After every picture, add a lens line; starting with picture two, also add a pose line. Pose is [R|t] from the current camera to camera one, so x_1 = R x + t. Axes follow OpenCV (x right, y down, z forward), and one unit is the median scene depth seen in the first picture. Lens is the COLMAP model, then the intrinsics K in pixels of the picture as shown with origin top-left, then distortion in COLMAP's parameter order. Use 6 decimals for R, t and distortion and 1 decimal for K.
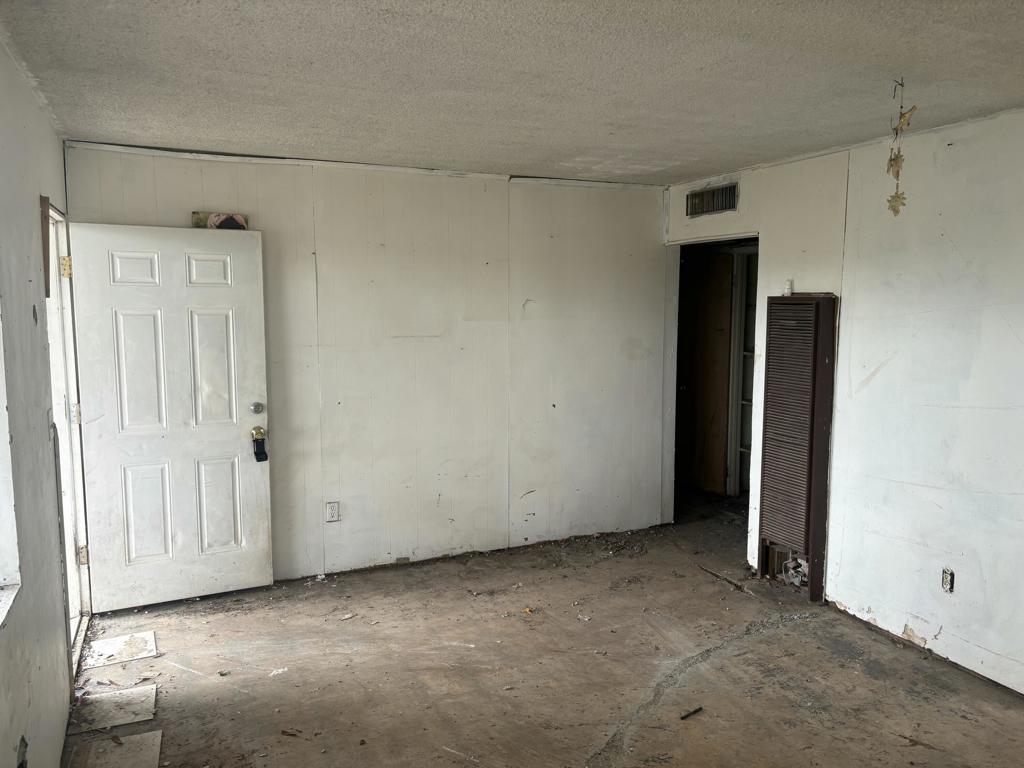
lens RADIAL K [[781.4, 0, 512.0], [0, 781.4, 386.0], [0, 0, 1]] dist [0.013034, 0.002947]
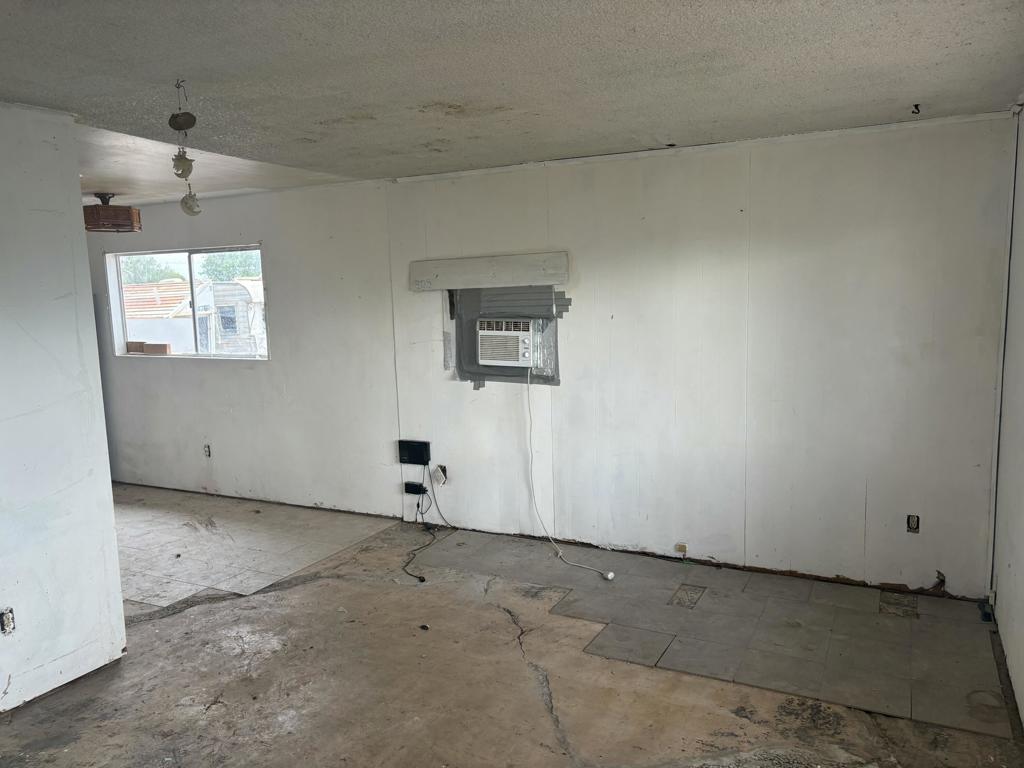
lens RADIAL K [[781.4, 0, 512.9], [0, 781.4, 386.3], [0, 0, 1]] dist [0.013034, 0.002947]
pose [[-0.623803, -0.086685, 0.776760, -0.504230], [0.103093, 0.976021, 0.191713, -0.131184], [-0.774753, 0.199669, -0.599908, 1.124506]]
